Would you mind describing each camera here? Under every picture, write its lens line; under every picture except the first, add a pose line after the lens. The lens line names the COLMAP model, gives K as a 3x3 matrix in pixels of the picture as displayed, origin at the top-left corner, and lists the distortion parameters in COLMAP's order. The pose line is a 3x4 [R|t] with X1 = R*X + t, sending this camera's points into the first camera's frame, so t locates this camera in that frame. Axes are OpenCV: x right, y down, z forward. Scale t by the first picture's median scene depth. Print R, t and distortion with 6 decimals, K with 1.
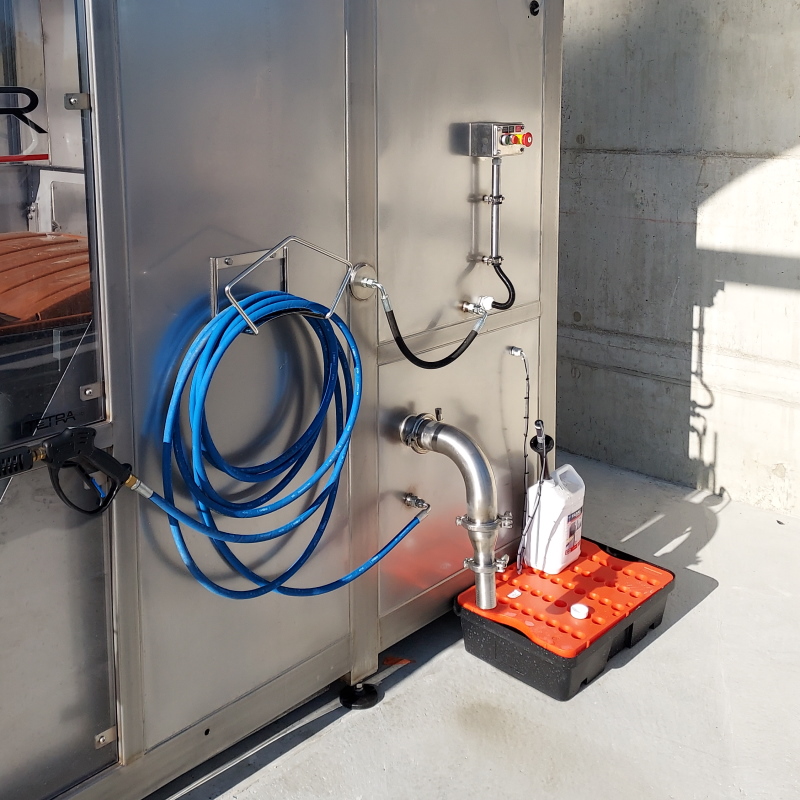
lens RADIAL K [[997.6, 0, 398.1], [0, 997.6, 208.2], [0, 0, 1]] dist [0.111087, -0.097561]
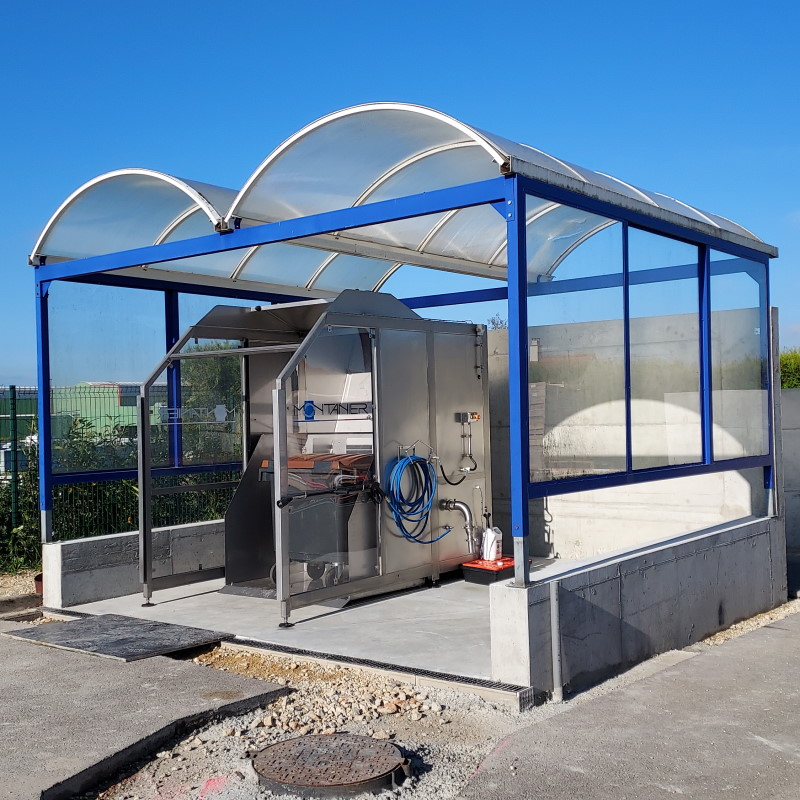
lens RADIAL K [[974.1, 0, 439.0], [0, 974.1, 401.6], [0, 0, 1]] dist [0.106972, -0.031264]
pose [[0.995943, -0.022227, 0.087201, -0.270419], [0.033274, 0.991299, -0.127353, 0.276000], [-0.083612, 0.129738, 0.988017, -2.097156]]
